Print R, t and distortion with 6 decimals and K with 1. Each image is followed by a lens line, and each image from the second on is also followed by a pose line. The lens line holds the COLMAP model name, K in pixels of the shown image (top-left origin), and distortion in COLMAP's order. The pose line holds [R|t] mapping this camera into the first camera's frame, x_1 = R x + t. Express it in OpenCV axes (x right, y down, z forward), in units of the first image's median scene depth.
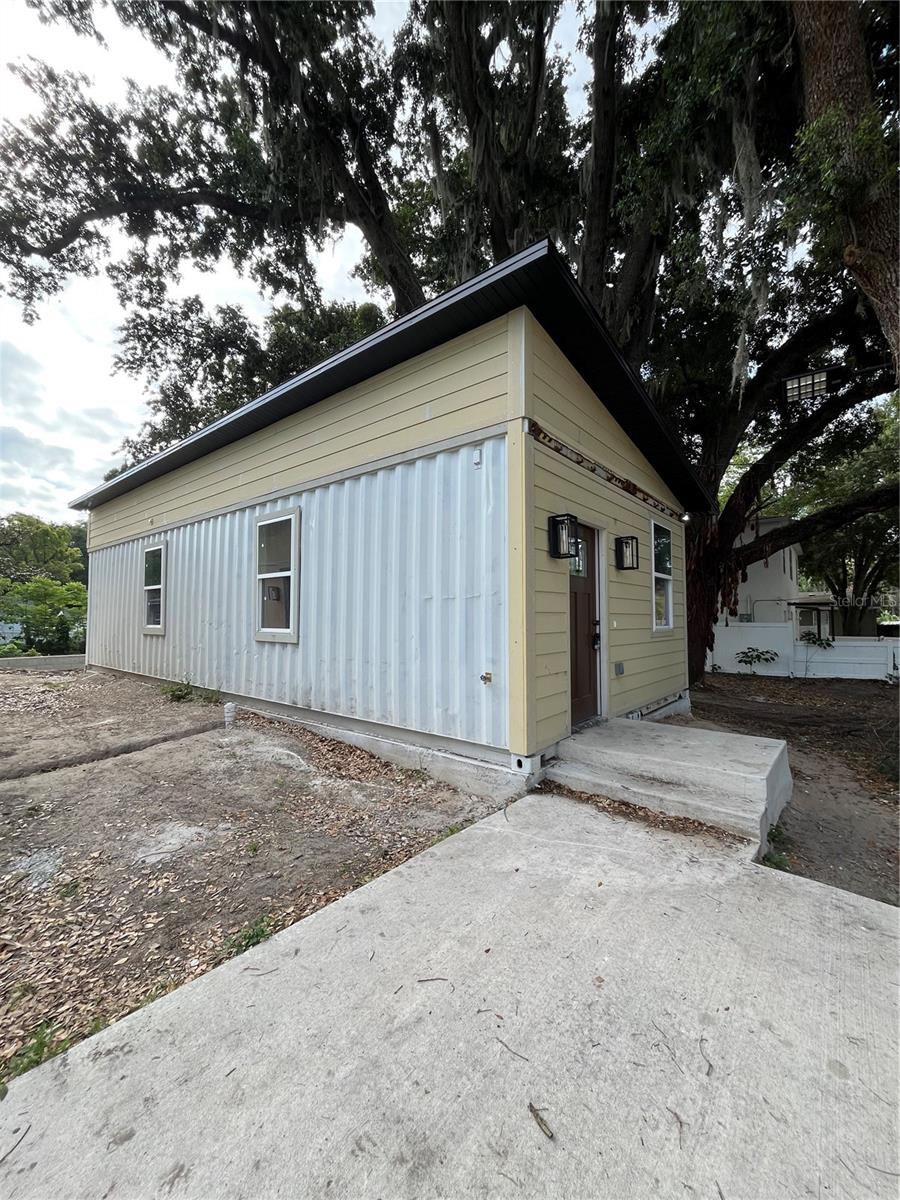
lens RADIAL K [[484.5, 0, 451.6], [0, 484.5, 594.1], [0, 0, 1]] dist [-0.003642, 0.000299]
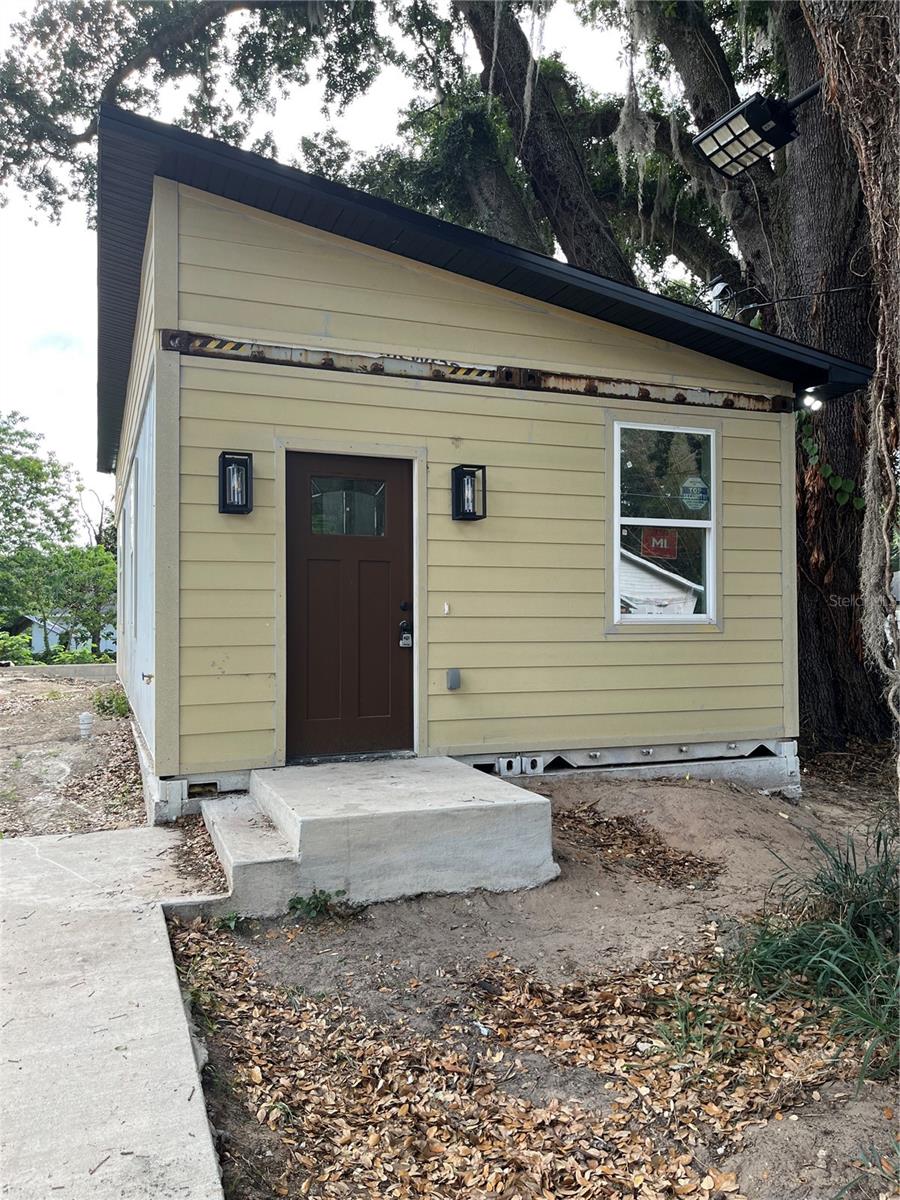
lens RADIAL K [[898.5, 0, 450.1], [0, 898.5, 604.4], [0, 0, 1]] dist [0.007432, -0.004282]
pose [[0.872336, -0.007065, -0.488856, 1.088220], [0.026700, 0.999092, 0.033205, 0.022563], [0.488178, -0.042018, 0.871732, -0.008483]]
